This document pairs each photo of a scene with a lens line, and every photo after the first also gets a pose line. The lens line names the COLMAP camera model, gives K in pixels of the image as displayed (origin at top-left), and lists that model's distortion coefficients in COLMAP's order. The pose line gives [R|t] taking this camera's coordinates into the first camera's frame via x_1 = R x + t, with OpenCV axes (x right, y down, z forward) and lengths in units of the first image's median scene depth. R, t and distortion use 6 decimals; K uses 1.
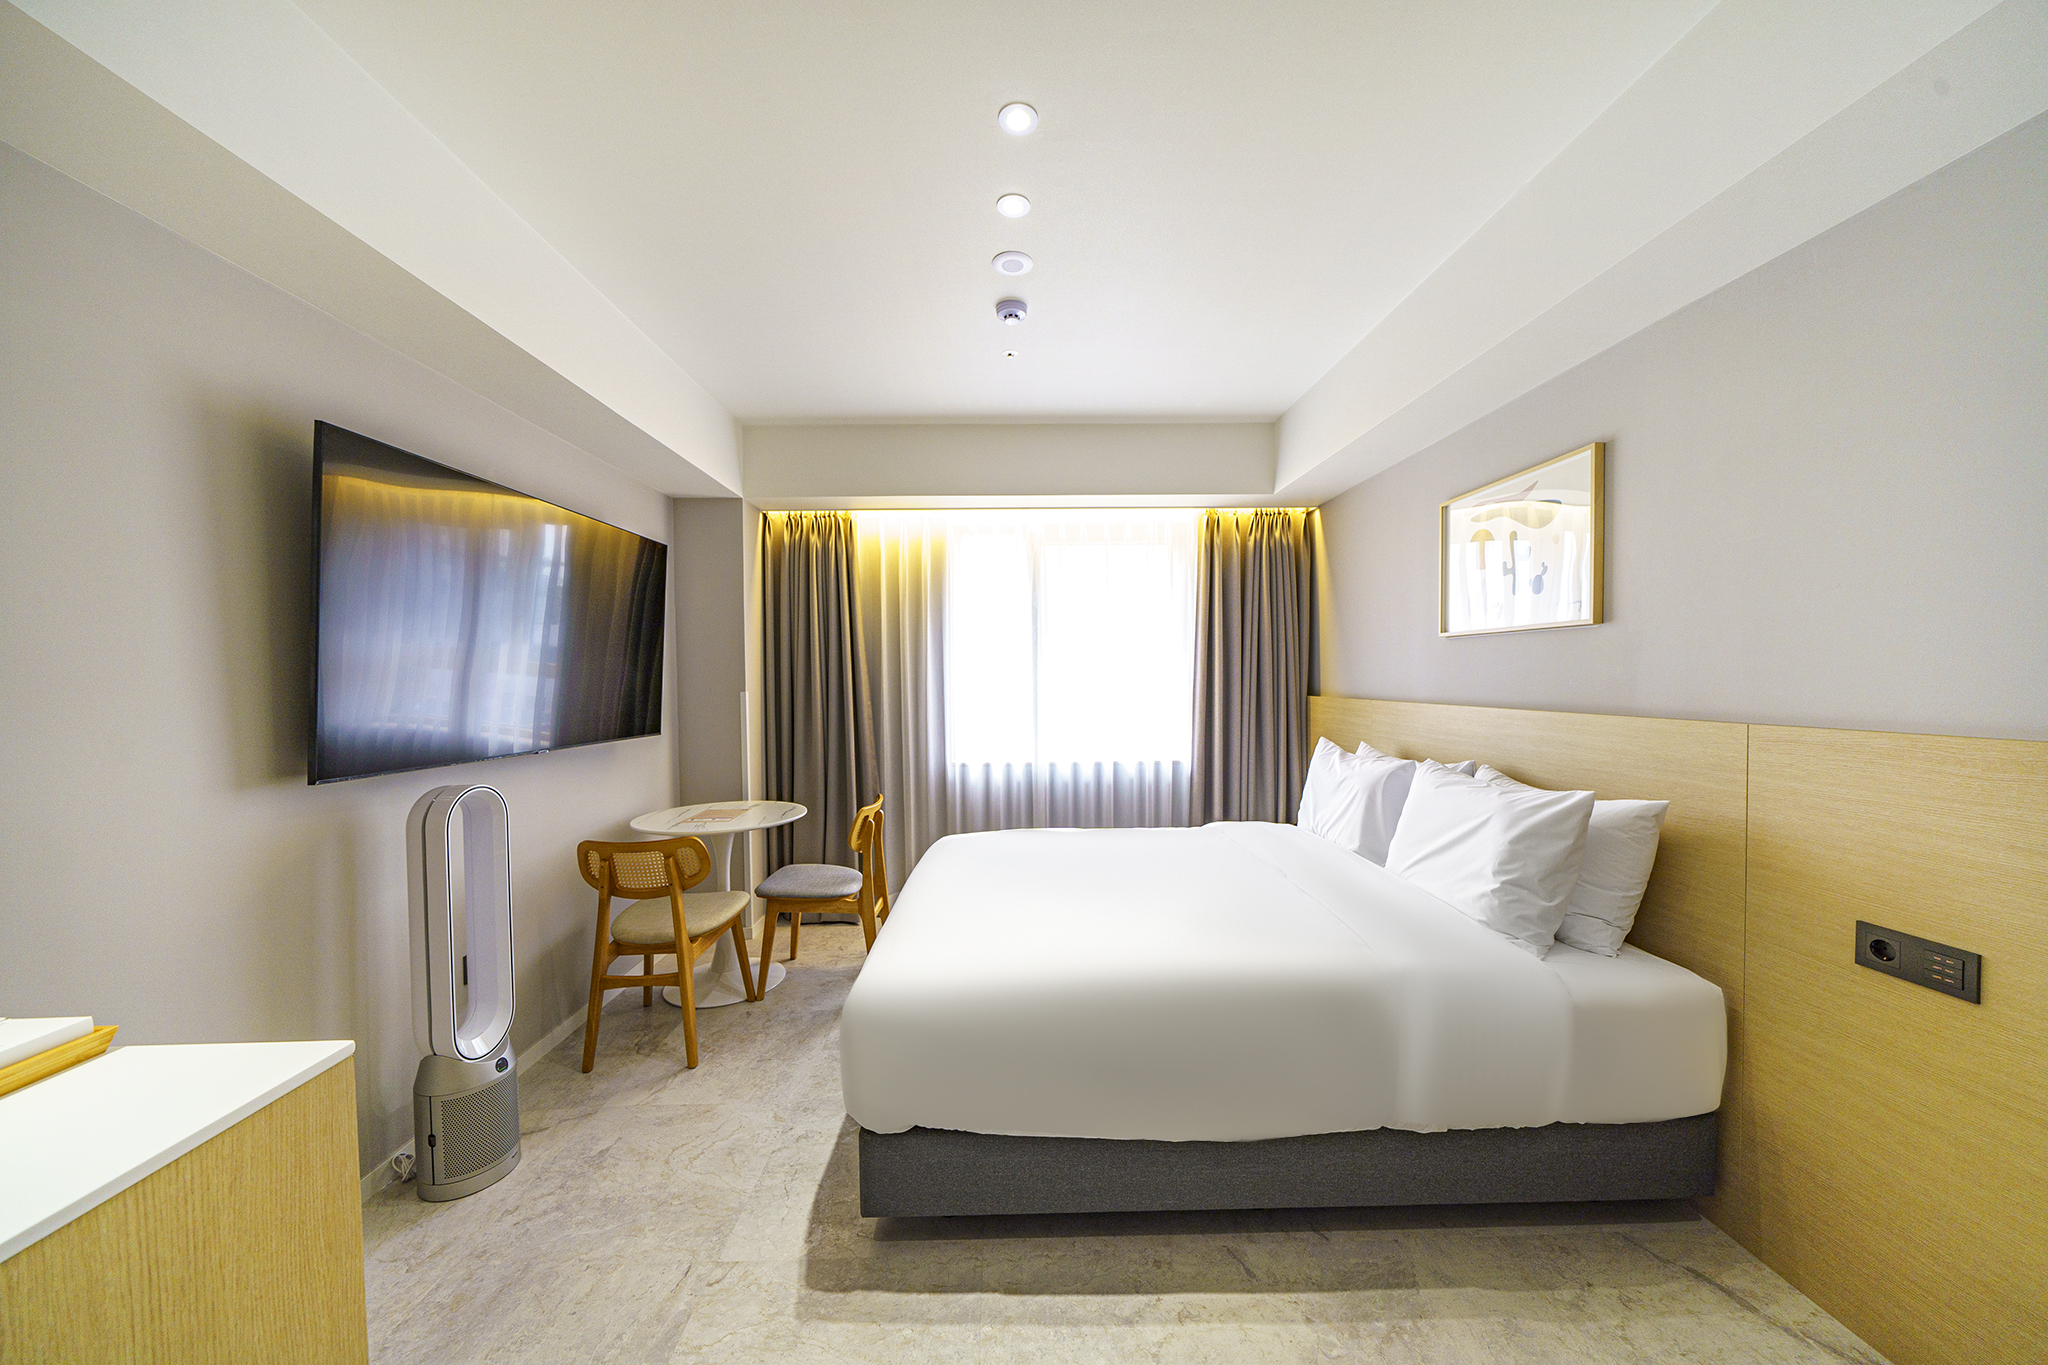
lens RADIAL K [[686.2, 0, 1020.5], [0, 686.2, 697.4], [0, 0, 1]] dist [-0.002535, -0.000051]
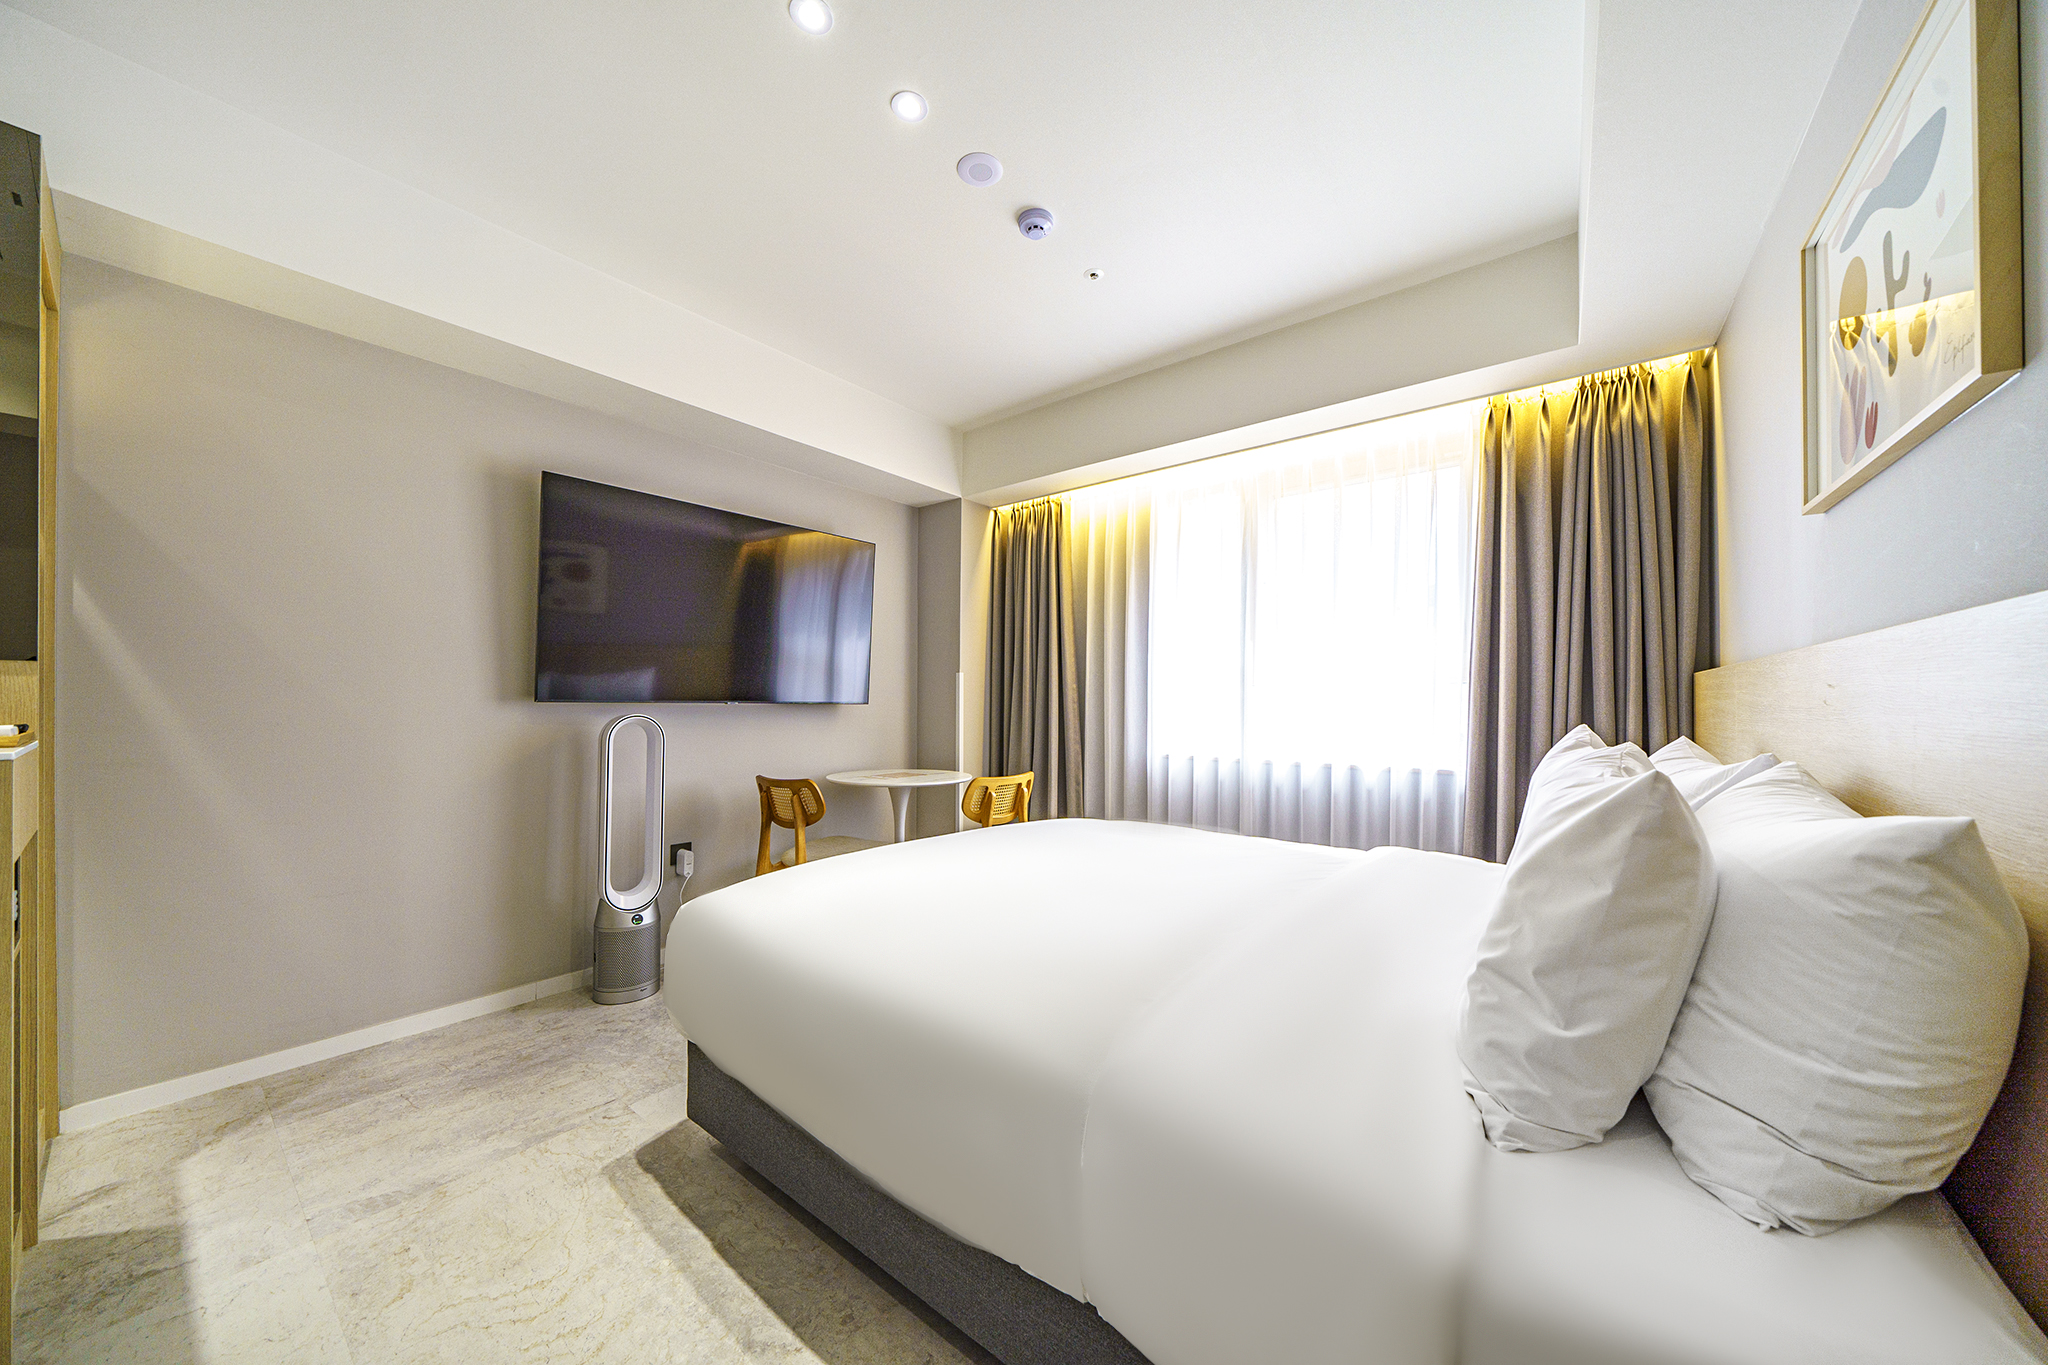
lens RADIAL K [[686.2, 0, 1020.5], [0, 686.2, 697.4], [0, 0, 1]] dist [-0.002535, -0.000051]
pose [[0.778533, 0.010556, -0.627515, 0.365390], [-0.031134, 0.999277, -0.021816, 0.052566], [0.626831, 0.036522, 0.778299, 0.209453]]
